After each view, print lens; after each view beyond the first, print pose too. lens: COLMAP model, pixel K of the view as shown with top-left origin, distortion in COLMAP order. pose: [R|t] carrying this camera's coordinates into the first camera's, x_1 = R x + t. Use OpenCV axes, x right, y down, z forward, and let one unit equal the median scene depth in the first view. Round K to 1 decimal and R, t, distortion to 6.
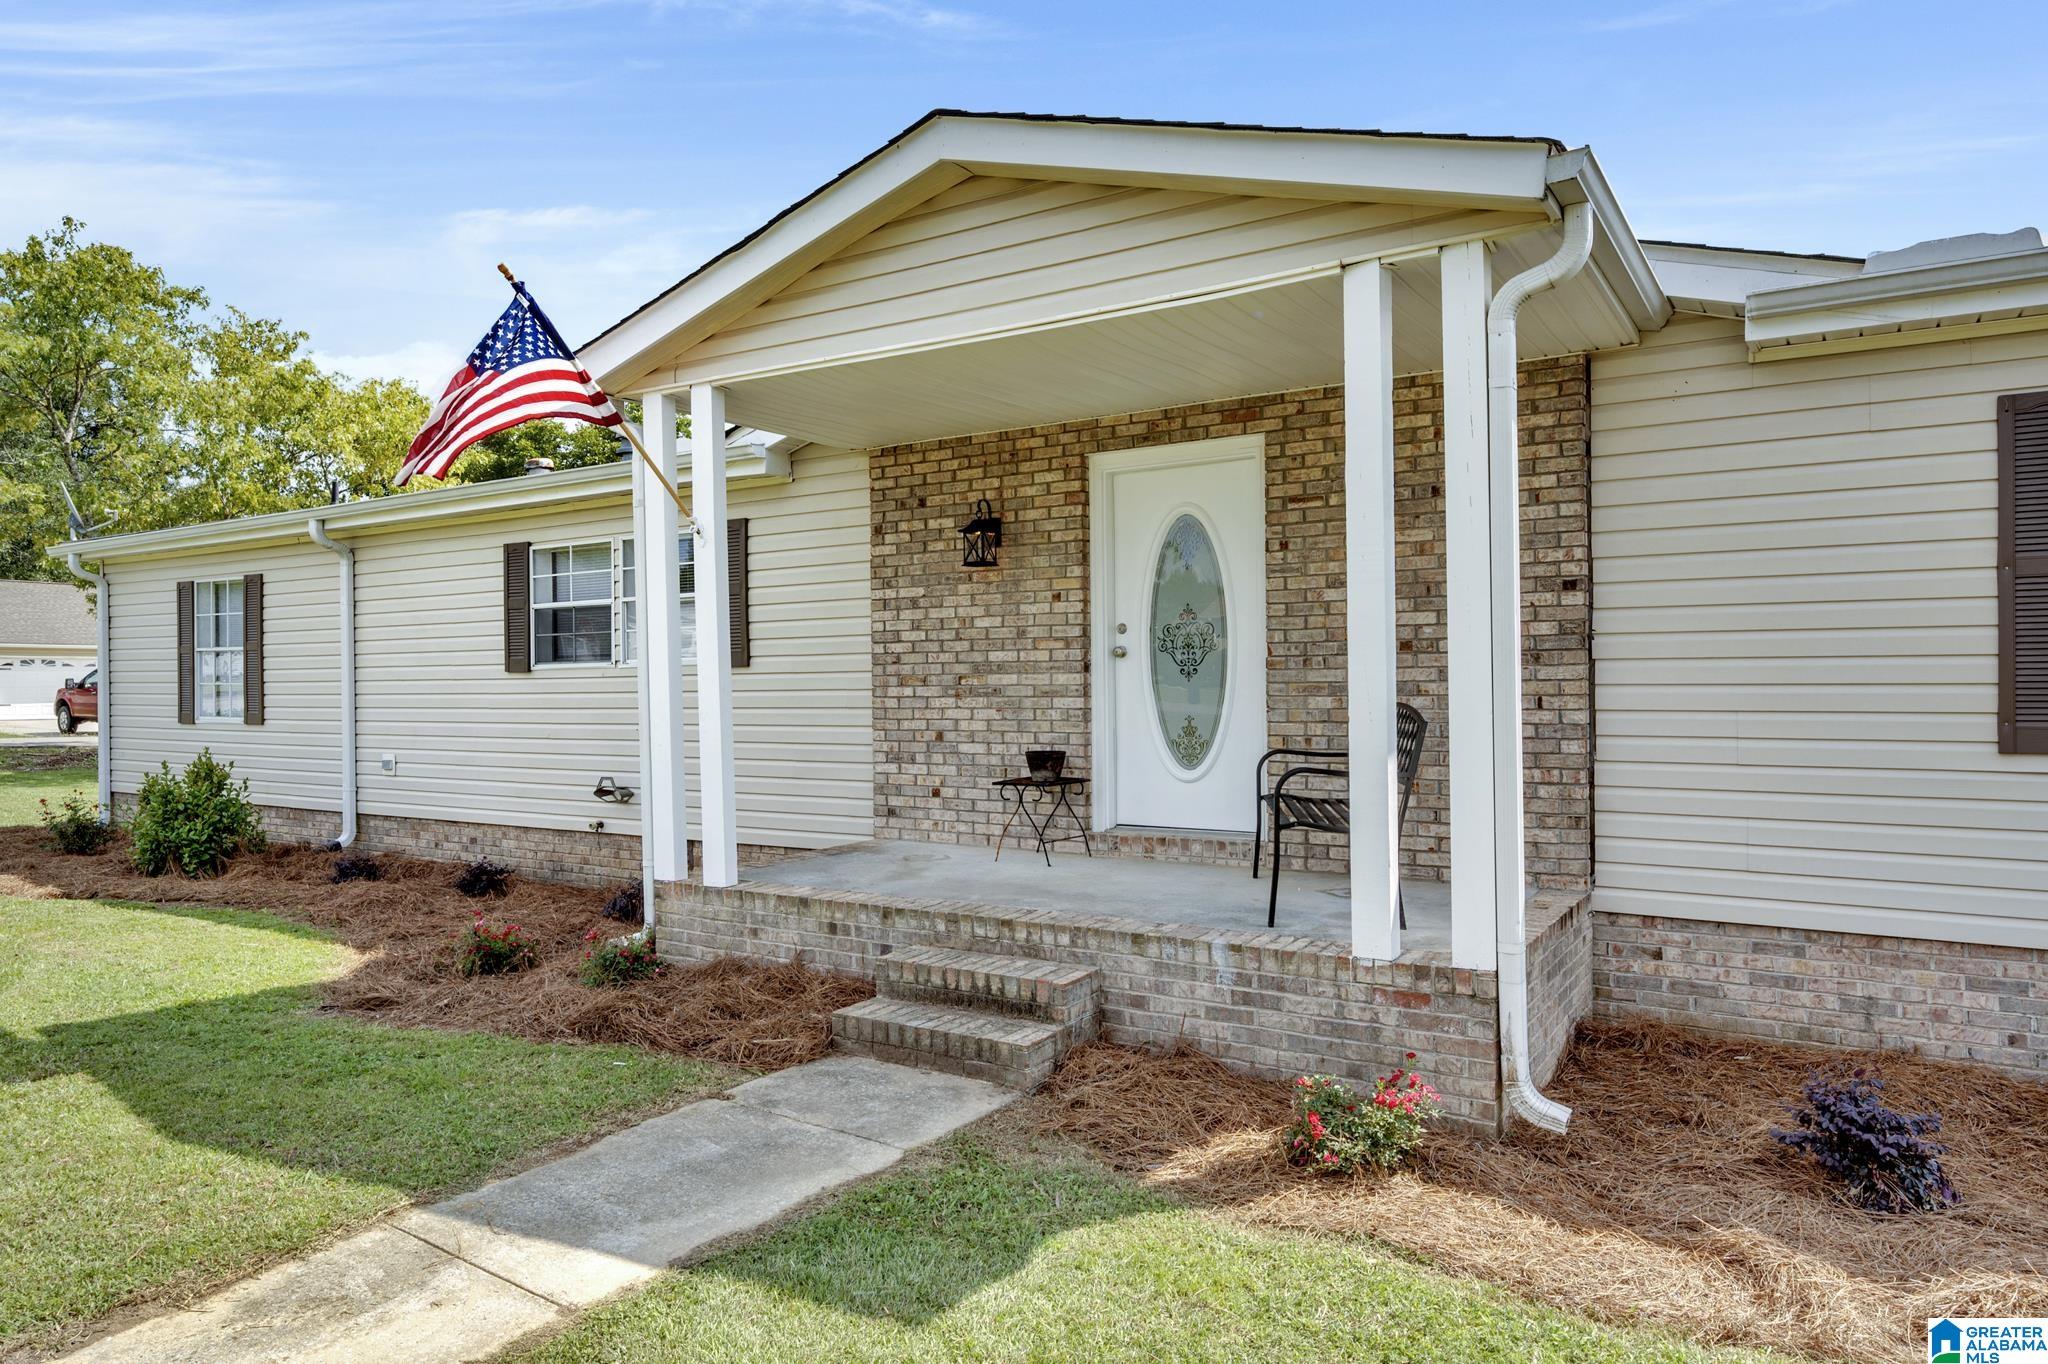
lens RADIAL K [[1069.3, 0, 1024.0], [0, 1069.3, 682.0], [0, 0, 1]] dist [-0.000222, 0.000337]
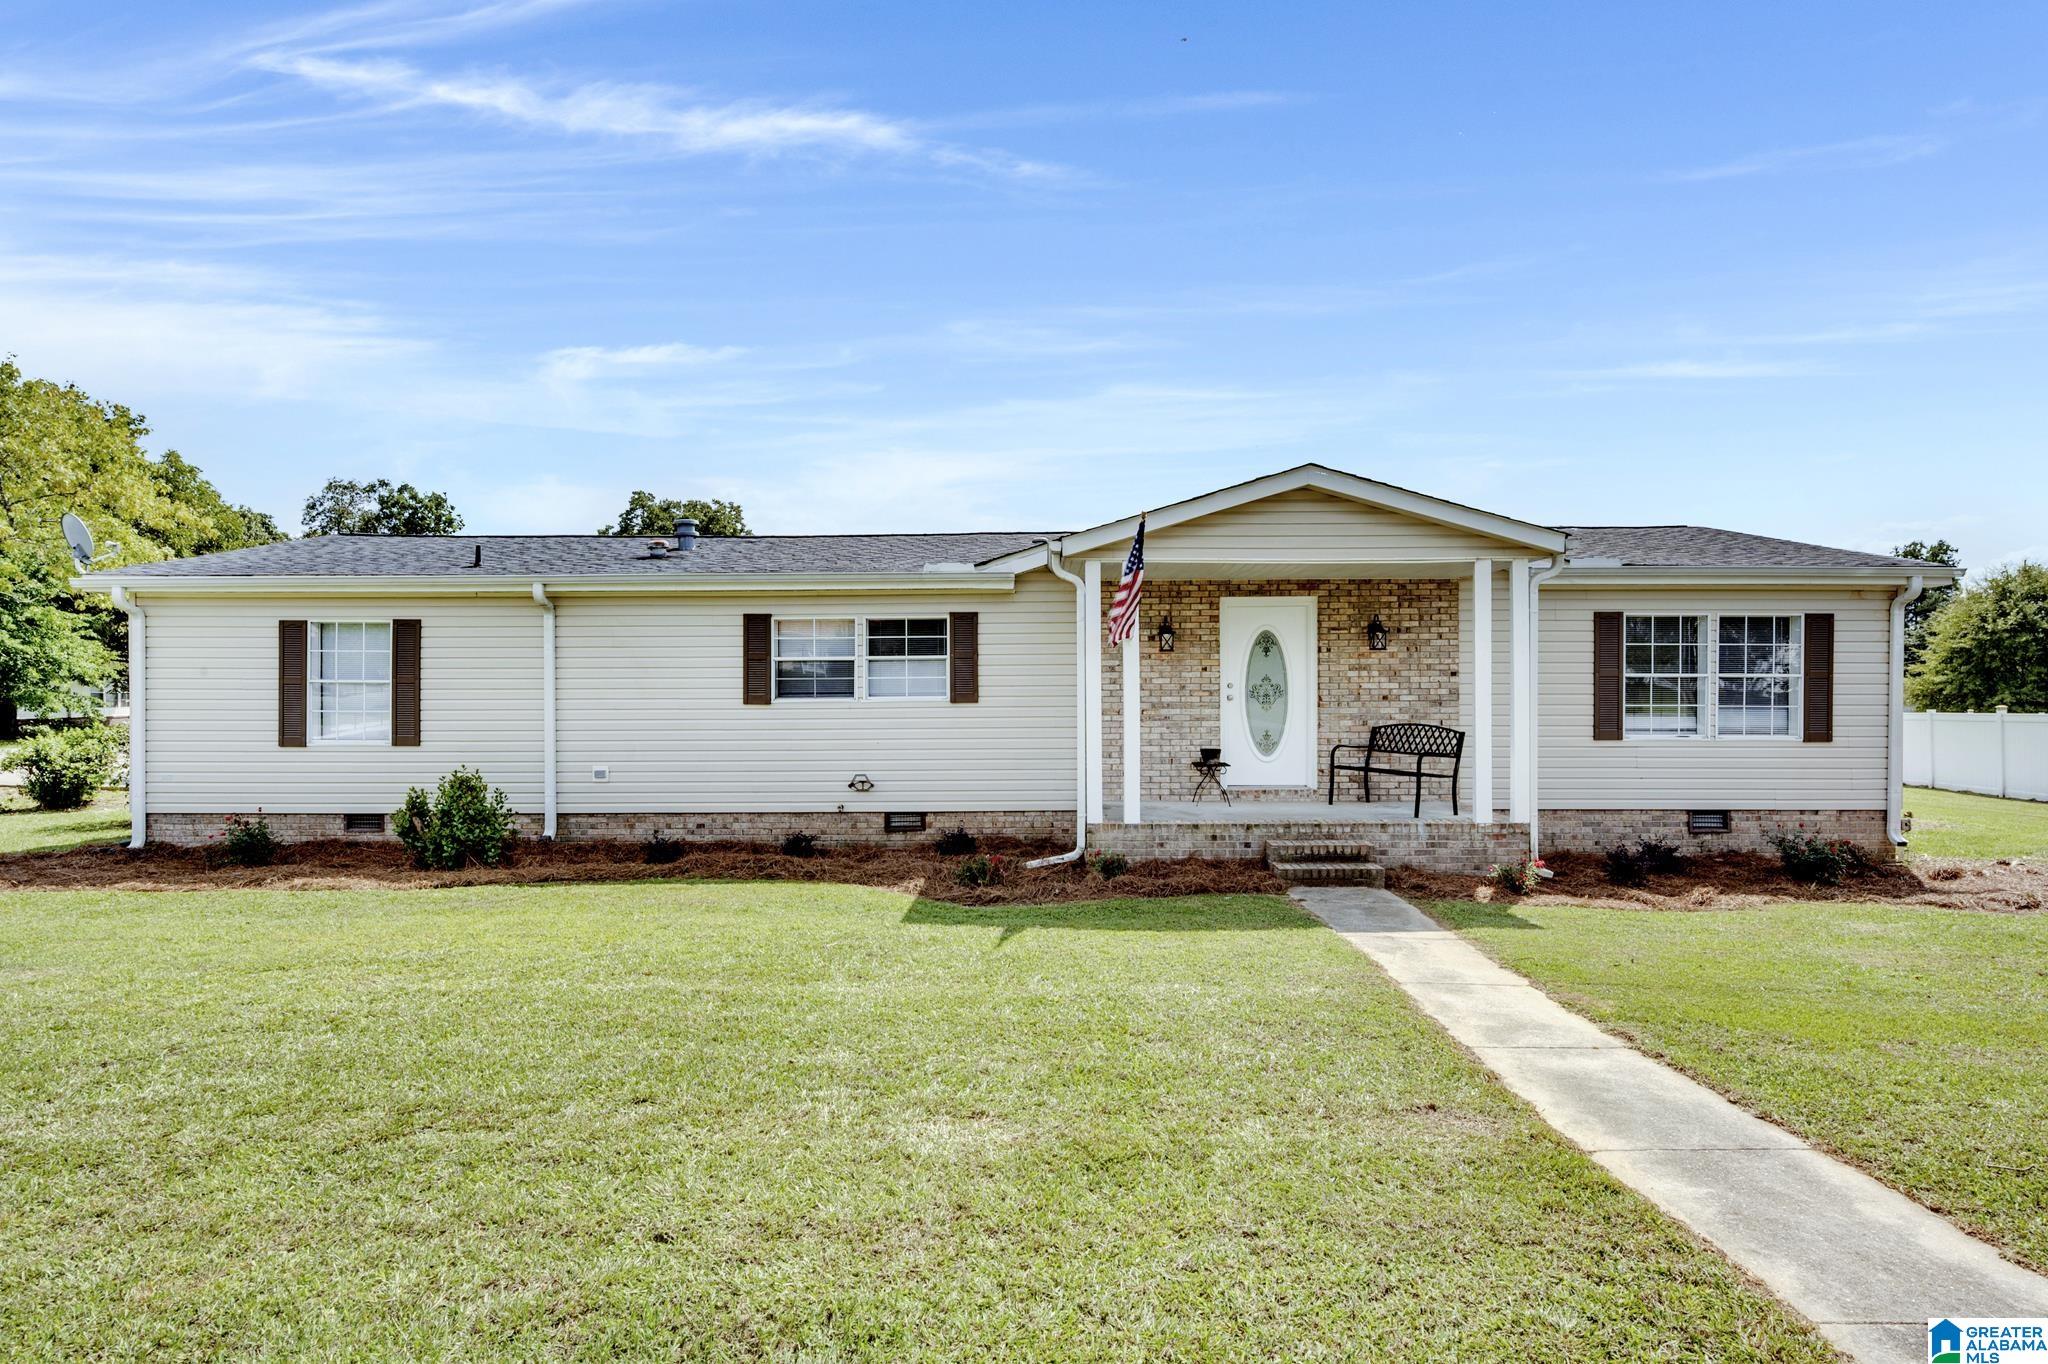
lens RADIAL K [[804.0, 0, 1025.5], [0, 804.0, 690.1], [0, 0, 1]] dist [0.000208, -0.000441]
pose [[0.905552, 0.005917, 0.424193, -0.934744], [-0.001860, 0.999949, -0.009976, -0.028088], [-0.424230, 0.008244, 0.905517, -0.190769]]
